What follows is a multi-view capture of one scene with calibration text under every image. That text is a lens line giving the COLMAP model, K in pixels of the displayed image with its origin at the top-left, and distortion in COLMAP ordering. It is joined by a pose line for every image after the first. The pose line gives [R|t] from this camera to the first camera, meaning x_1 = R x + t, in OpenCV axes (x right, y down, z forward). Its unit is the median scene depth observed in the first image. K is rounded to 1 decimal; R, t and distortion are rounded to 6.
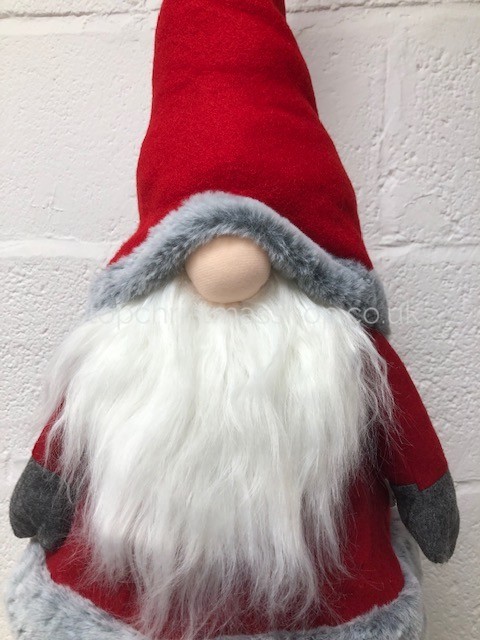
lens RADIAL K [[684.5, 0, 240.0], [0, 684.5, 320.0], [0, 0, 1]] dist [-0.024083, 0.006123]
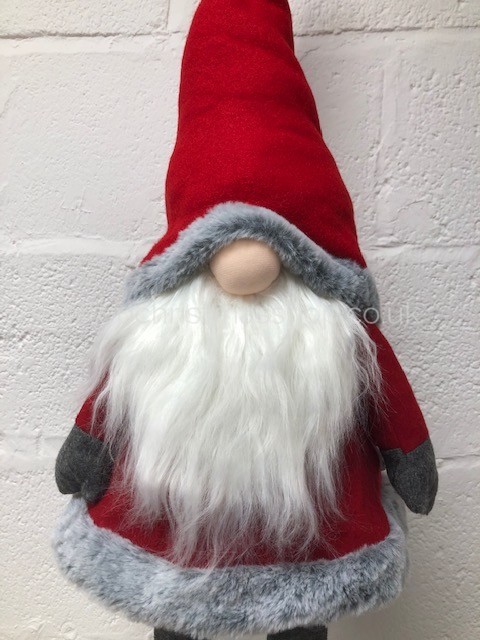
lens RADIAL K [[684.5, 0, 240.0], [0, 684.5, 320.0], [0, 0, 1]] dist [-0.024083, 0.006123]
pose [[0.999964, 0.007953, -0.003046, -0.022185], [-0.007939, 0.999957, 0.004753, 0.013760], [0.003084, -0.004728, 0.999984, -0.203113]]
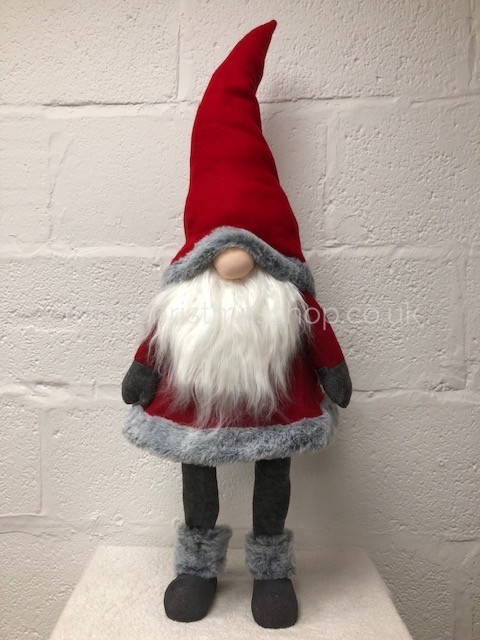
lens RADIAL K [[684.5, 0, 240.0], [0, 684.5, 320.0], [0, 0, 1]] dist [-0.024083, 0.006123]
pose [[0.999871, -0.015711, 0.003288, -0.007736], [0.015673, 0.999814, 0.011242, 0.076958], [-0.003464, -0.011189, 0.999931, -1.101638]]
